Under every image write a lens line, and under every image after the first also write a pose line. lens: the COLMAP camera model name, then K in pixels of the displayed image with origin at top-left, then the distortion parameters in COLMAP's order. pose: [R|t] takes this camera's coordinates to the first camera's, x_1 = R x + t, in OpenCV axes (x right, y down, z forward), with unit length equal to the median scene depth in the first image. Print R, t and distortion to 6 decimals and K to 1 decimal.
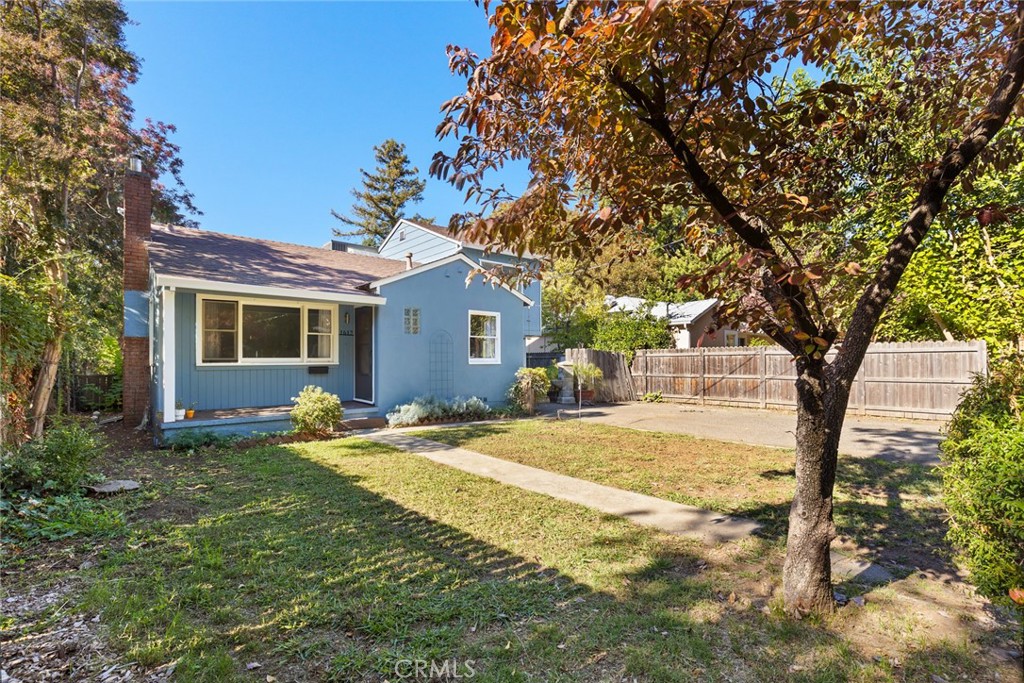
lens RADIAL K [[484.3, 0, 516.2], [0, 484.3, 343.2], [0, 0, 1]] dist [-0.013937, 0.000277]
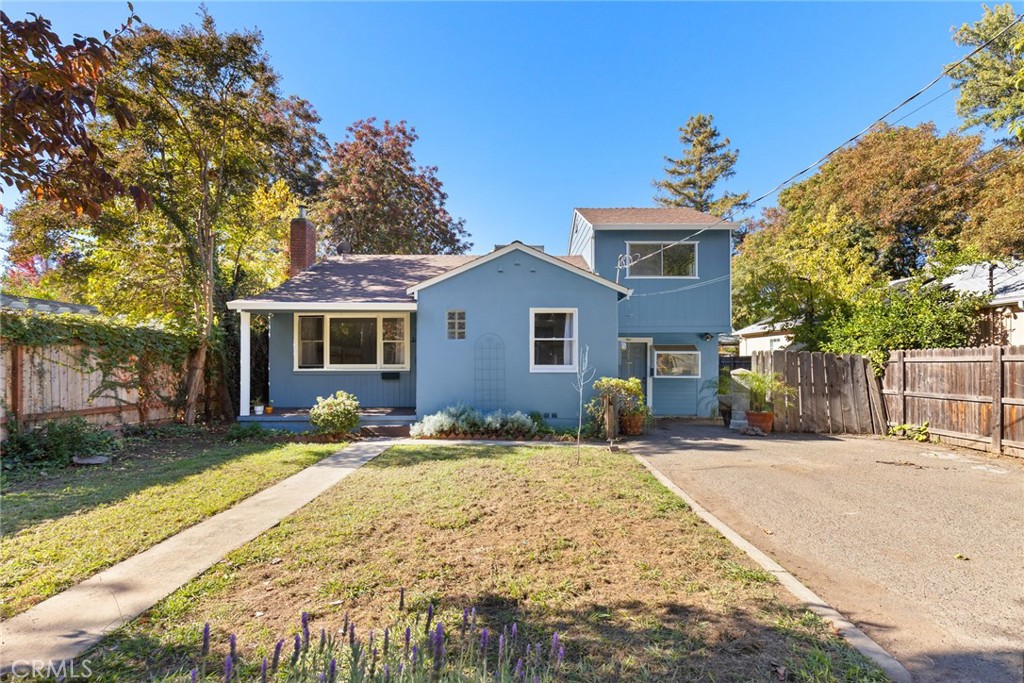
lens RADIAL K [[510.5, 0, 511.7], [0, 510.5, 336.0], [0, 0, 1]] dist [-0.003982, -0.000027]
pose [[0.749137, -0.029050, -0.661778, 0.349743], [0.021040, 0.999577, -0.020061, -0.002029], [0.662081, 0.001104, 0.749432, 0.230523]]
